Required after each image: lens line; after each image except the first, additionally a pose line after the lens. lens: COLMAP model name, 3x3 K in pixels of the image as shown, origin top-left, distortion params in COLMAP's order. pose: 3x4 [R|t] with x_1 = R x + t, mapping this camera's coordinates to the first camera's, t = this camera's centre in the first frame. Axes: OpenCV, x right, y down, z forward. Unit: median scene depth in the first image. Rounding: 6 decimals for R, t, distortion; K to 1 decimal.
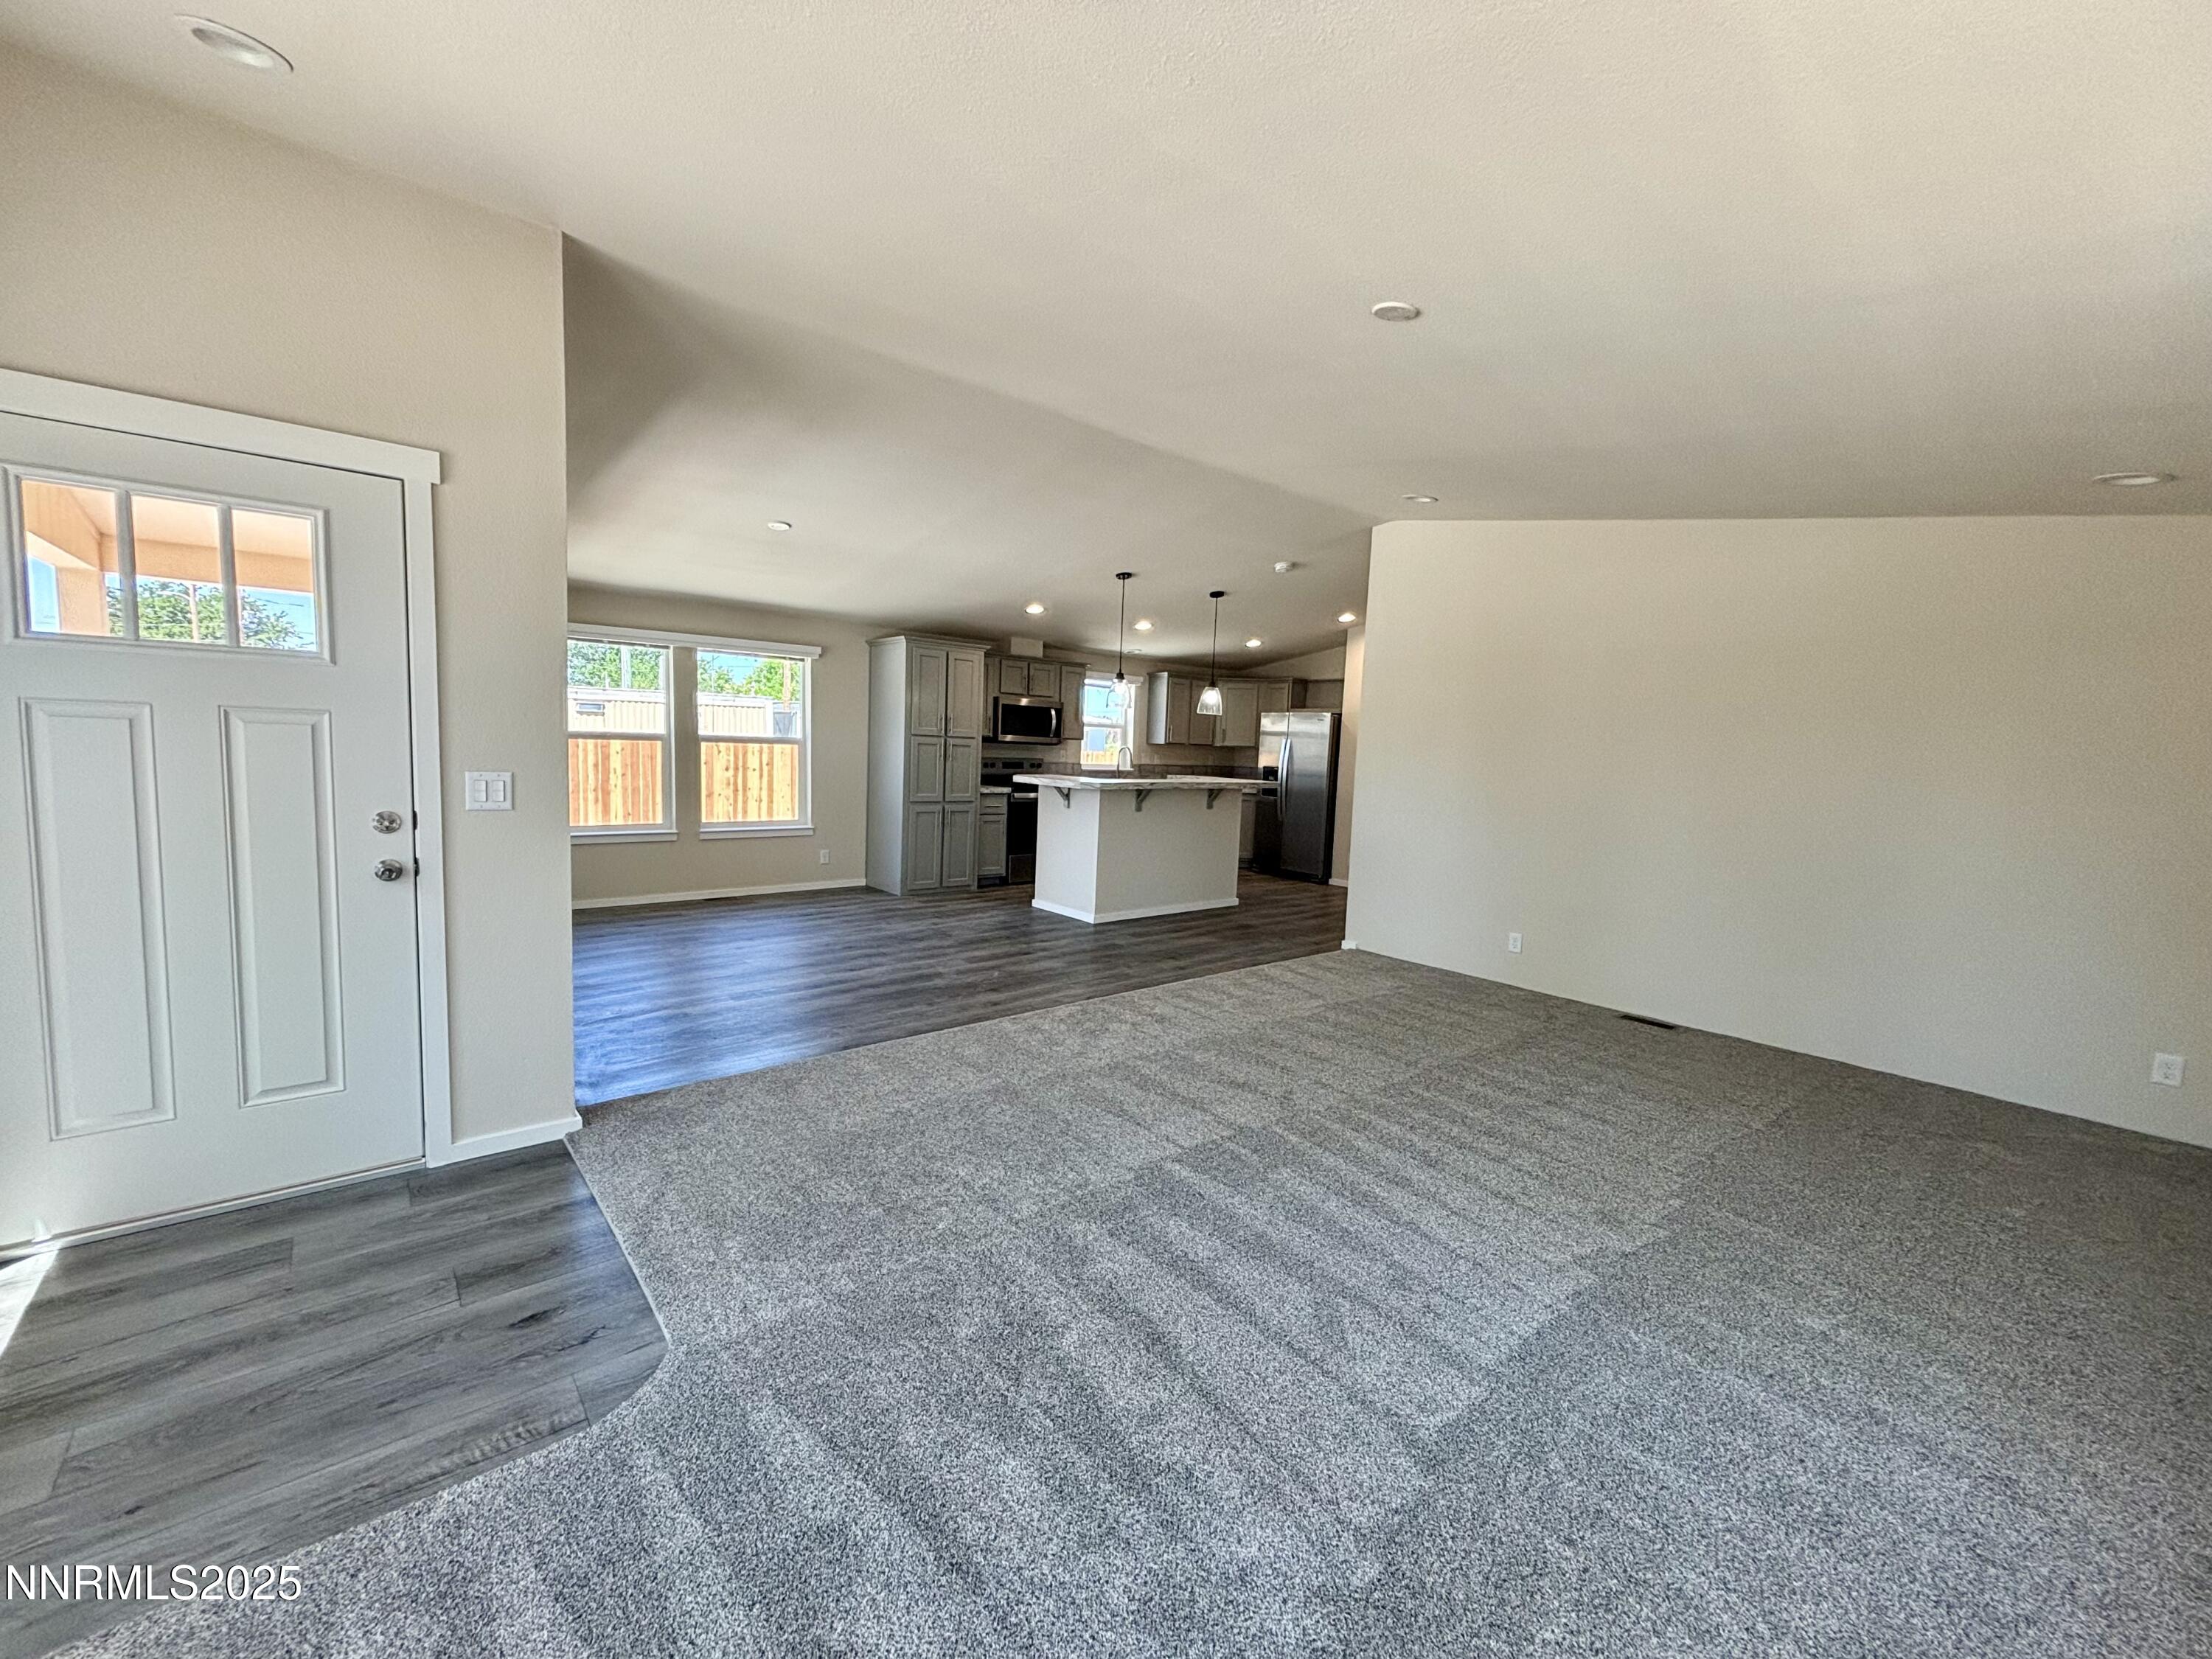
lens RADIAL K [[885.6, 0, 1106.0], [0, 885.6, 829.5], [0, 0, 1]] dist [0.002312, 0.000236]
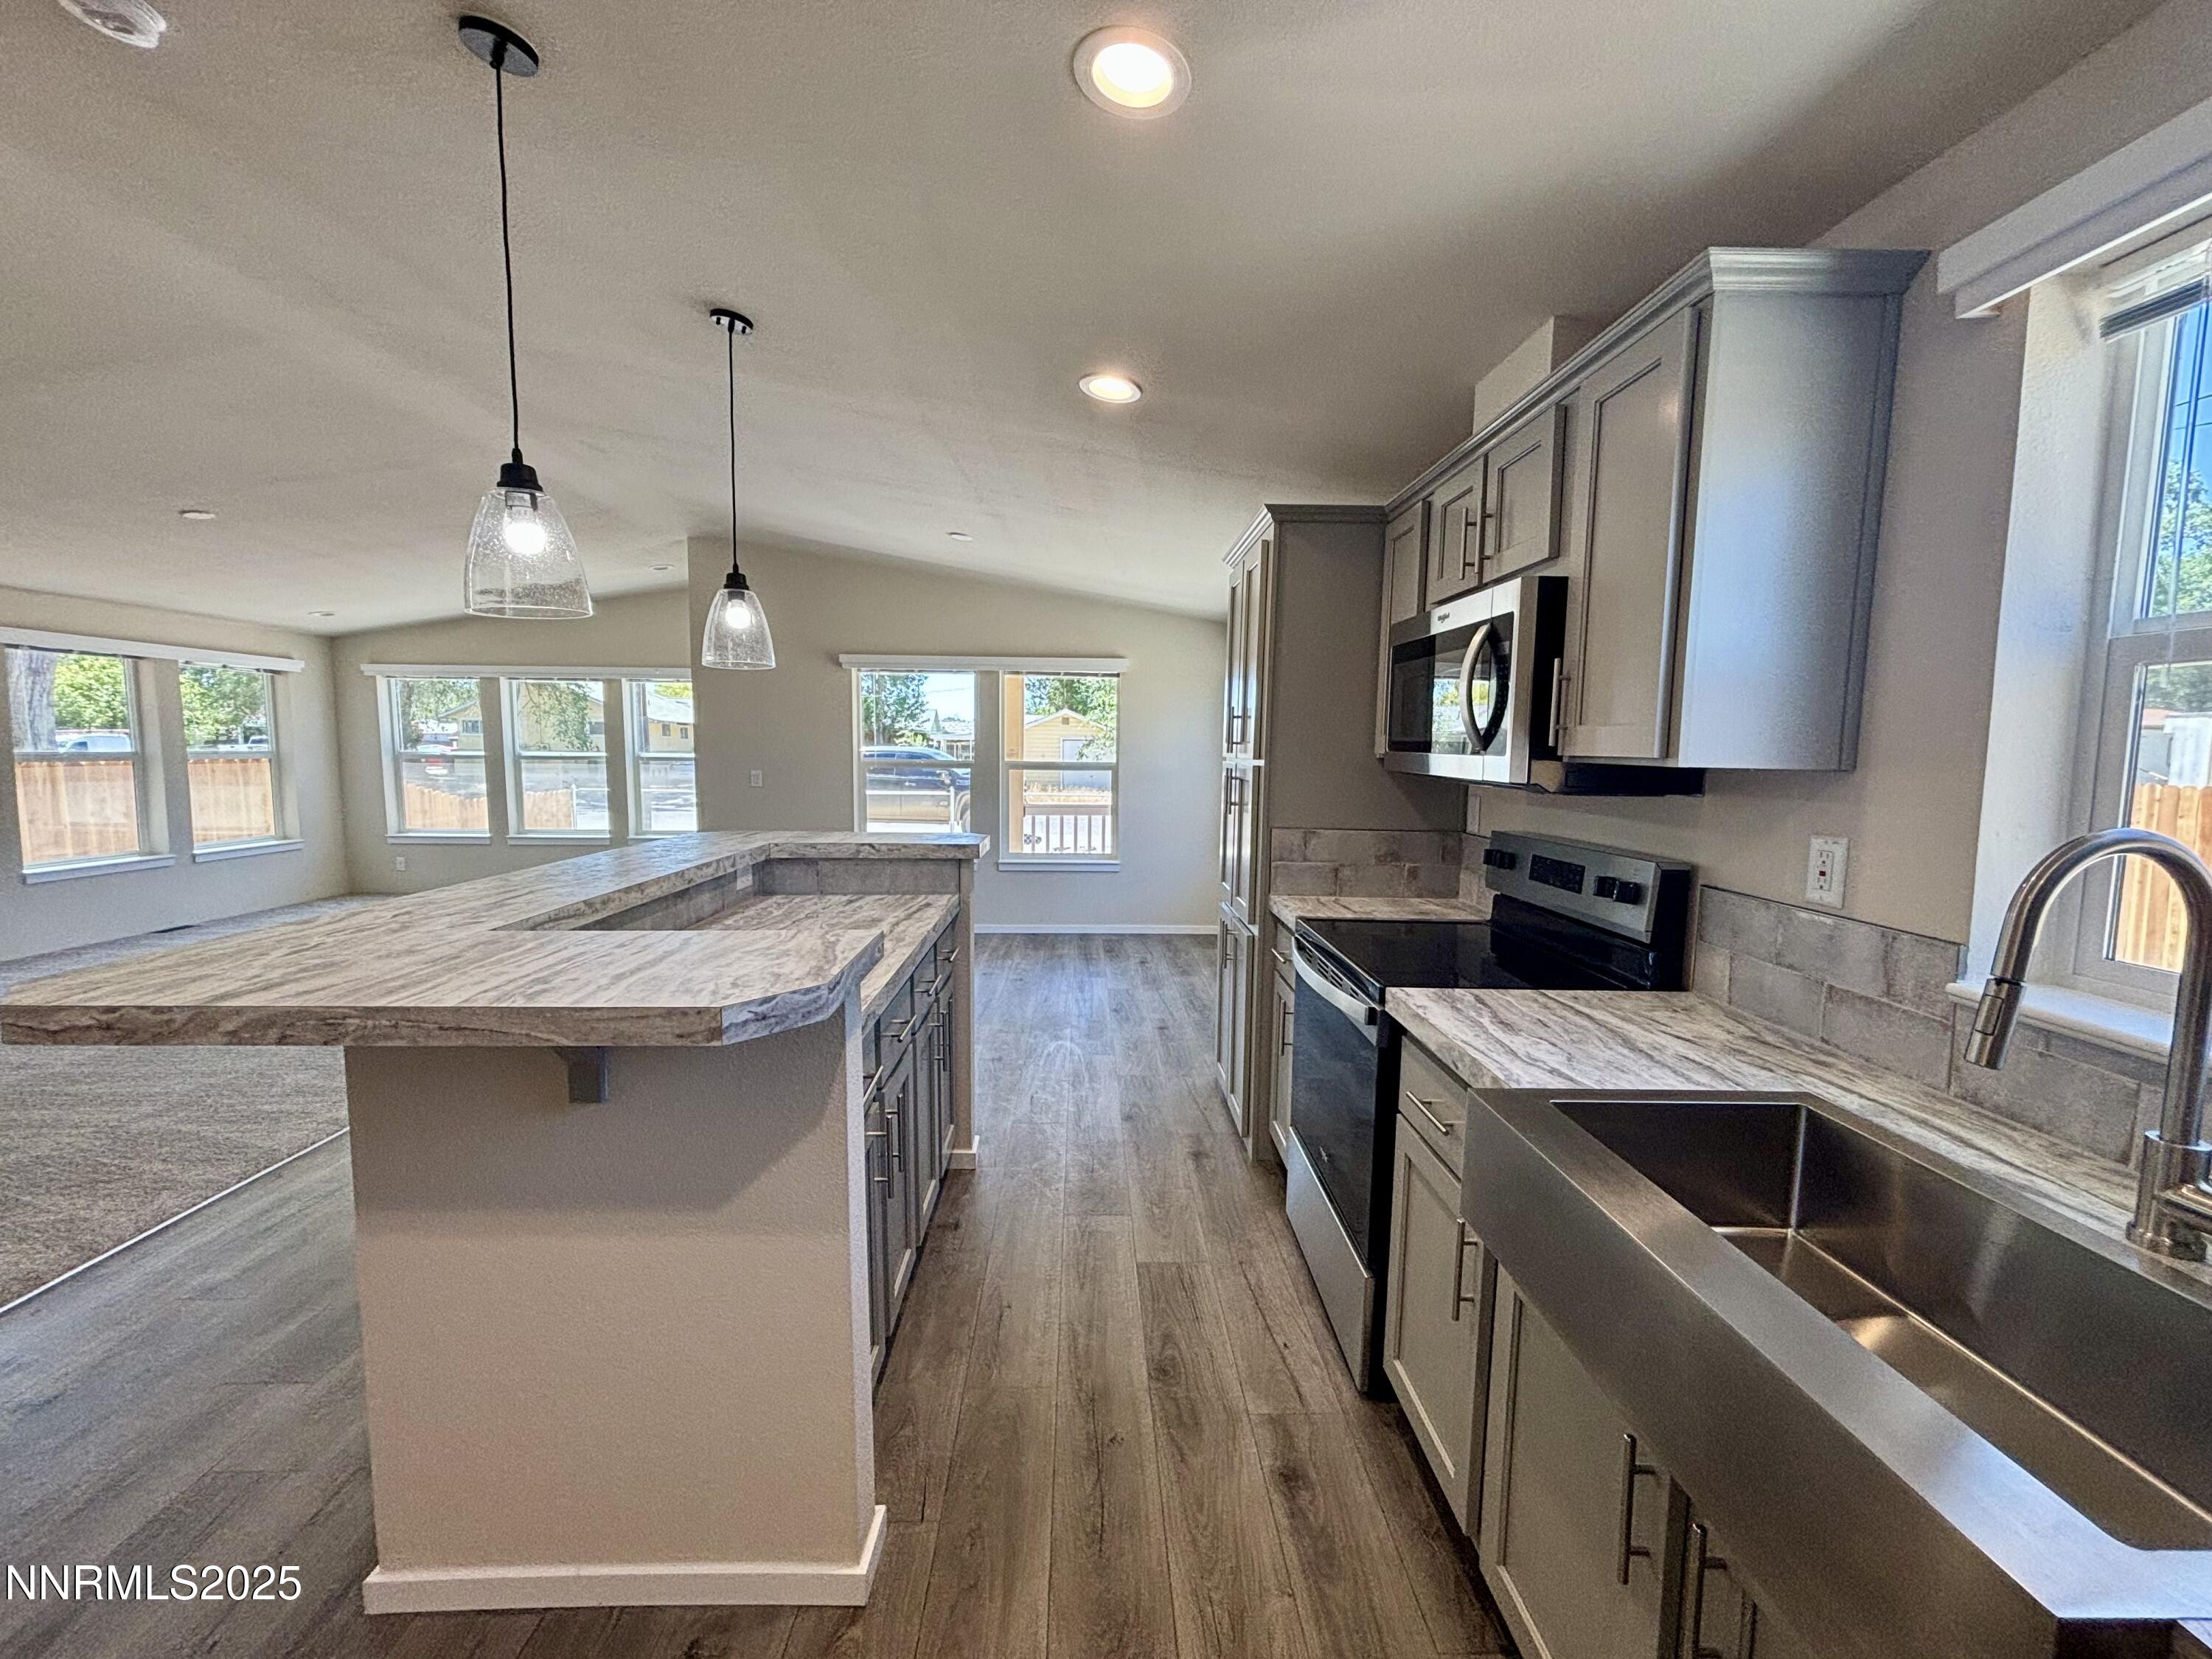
lens RADIAL K [[887.7, 0, 1106.0], [0, 887.7, 829.5], [0, 0, 1]] dist [0.000078, 0.000646]
pose [[-0.624781, 0.024824, -0.780406, 0.210445], [-0.112962, 0.986105, 0.121803, -0.125353], [0.772586, 0.164257, -0.613295, 1.309230]]
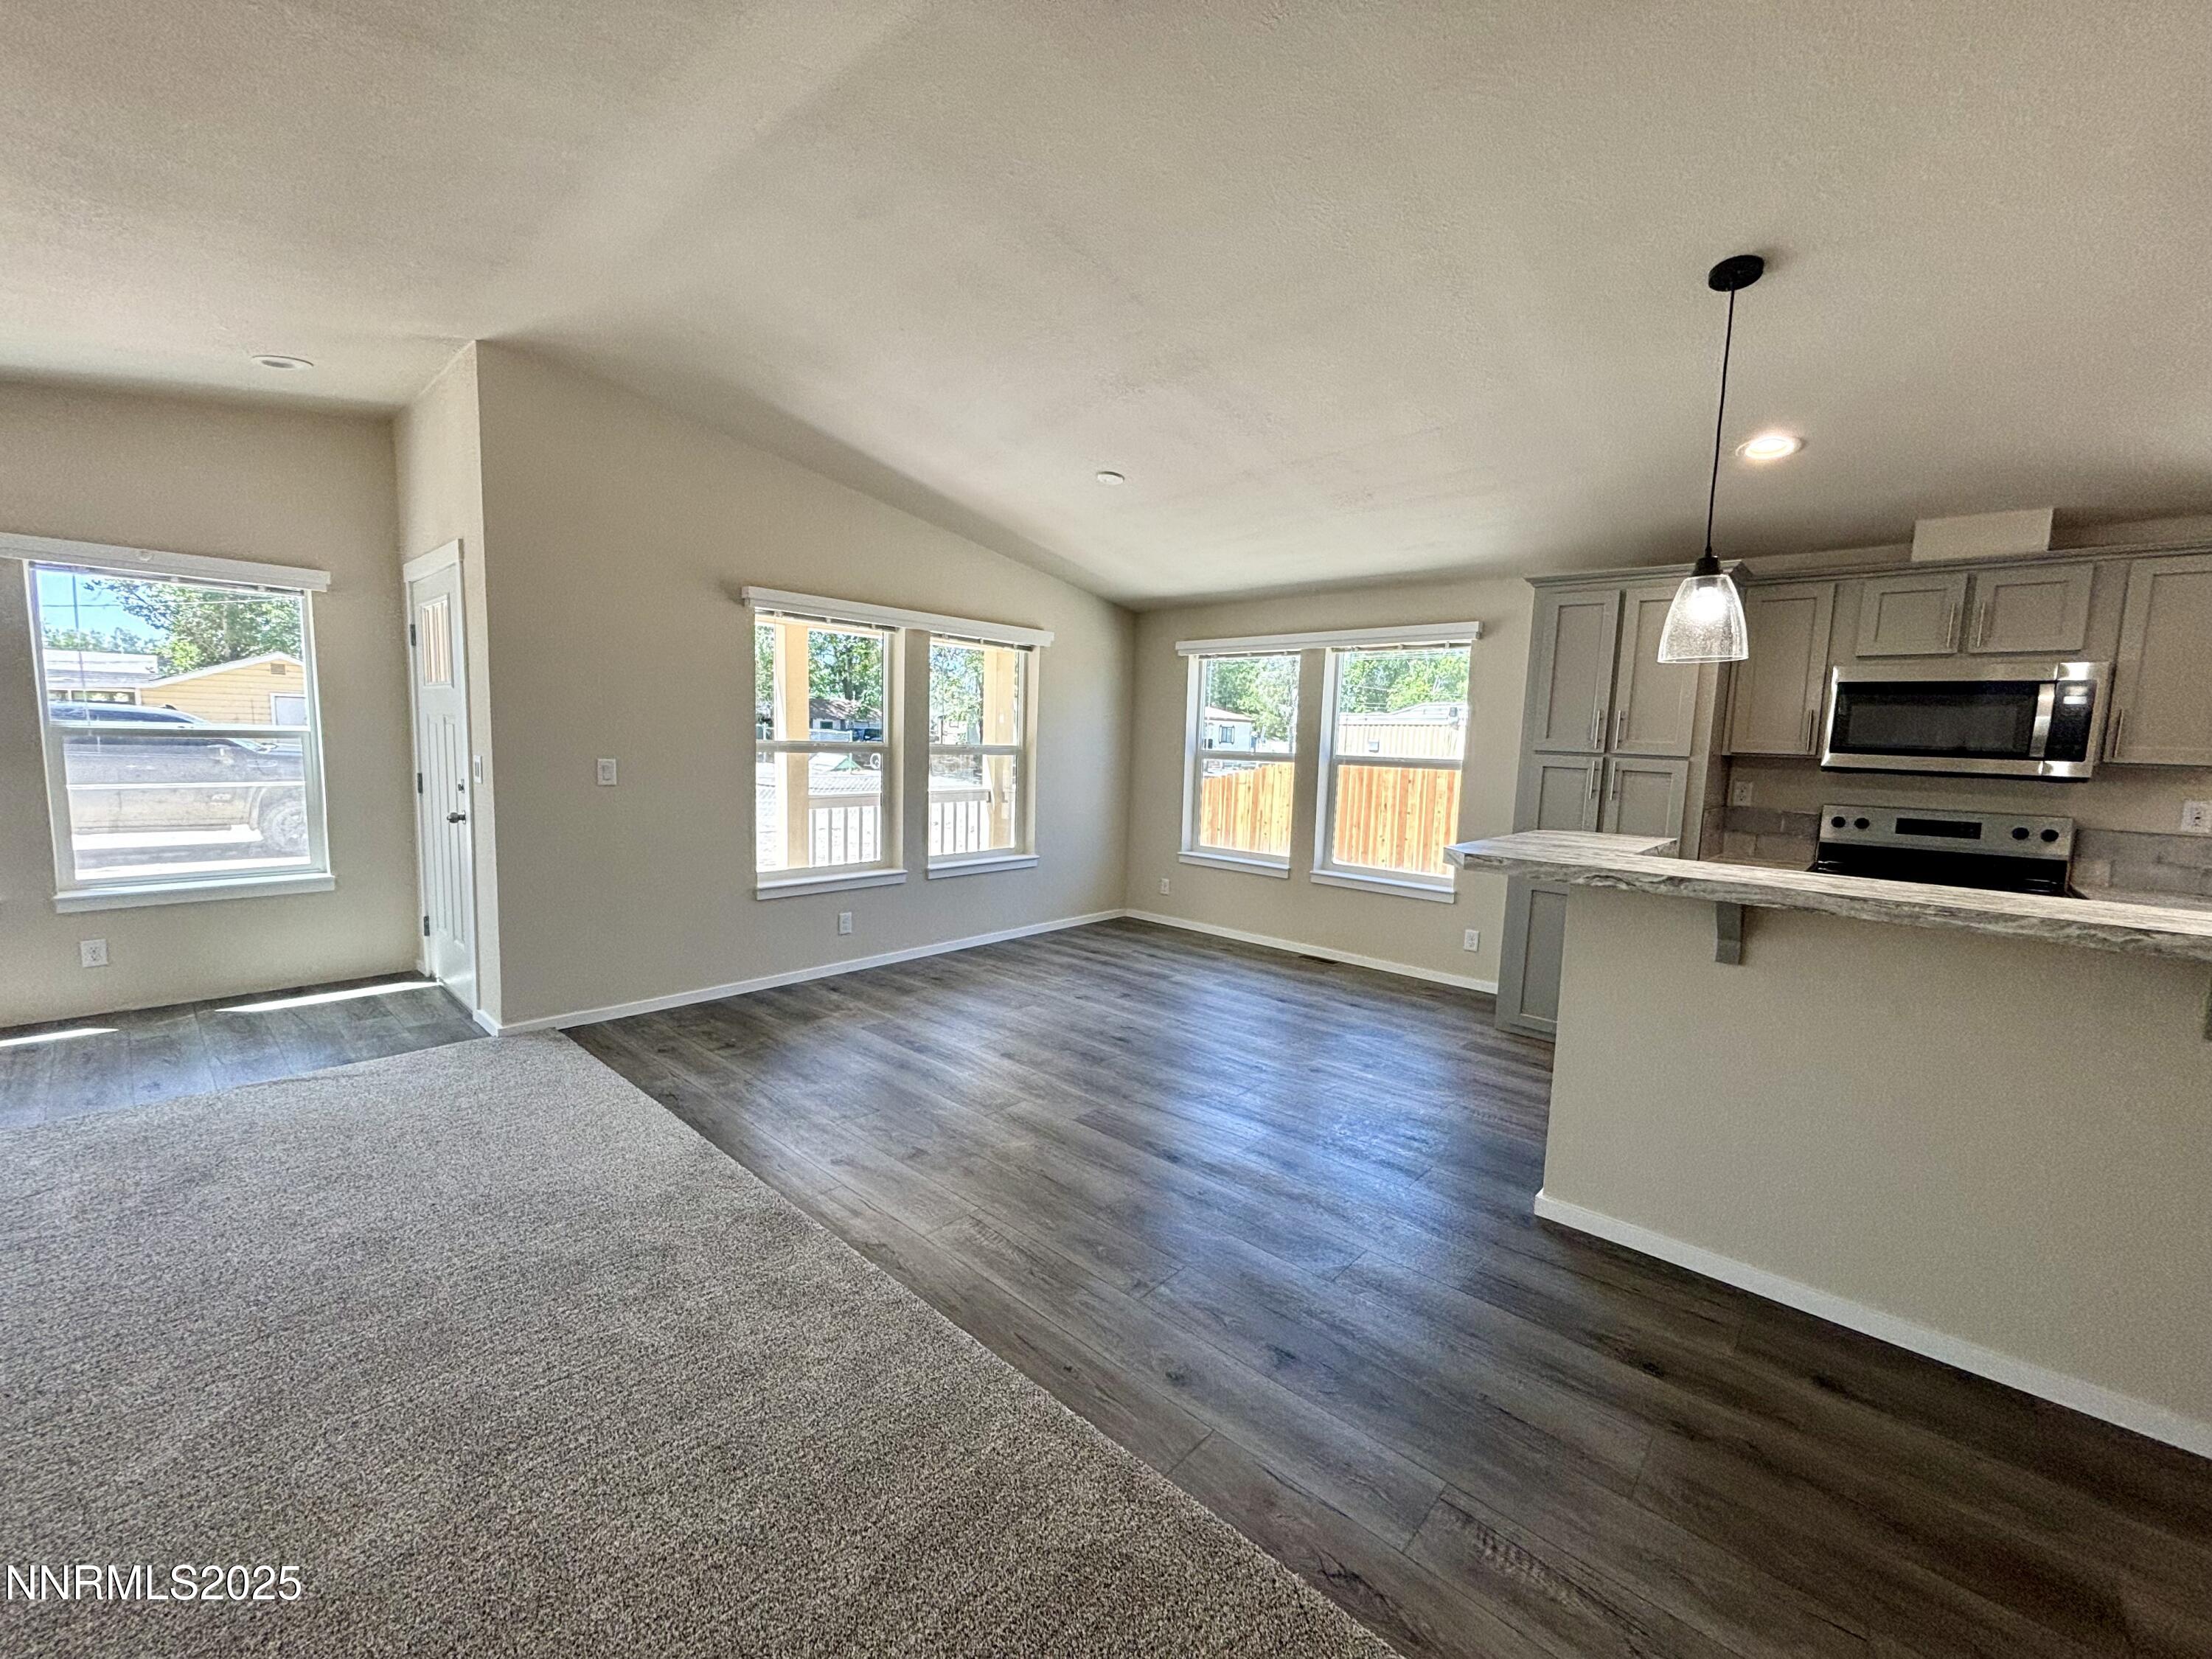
lens RADIAL K [[888.3, 0, 1106.0], [0, 888.3, 829.5], [0, 0, 1]] dist [-0.000310, -0.000162]
pose [[0.128694, 0.069160, -0.989270, 0.321099], [-0.123698, 0.990894, 0.053181, -0.057078], [0.983939, 0.115527, 0.136077, 0.693322]]
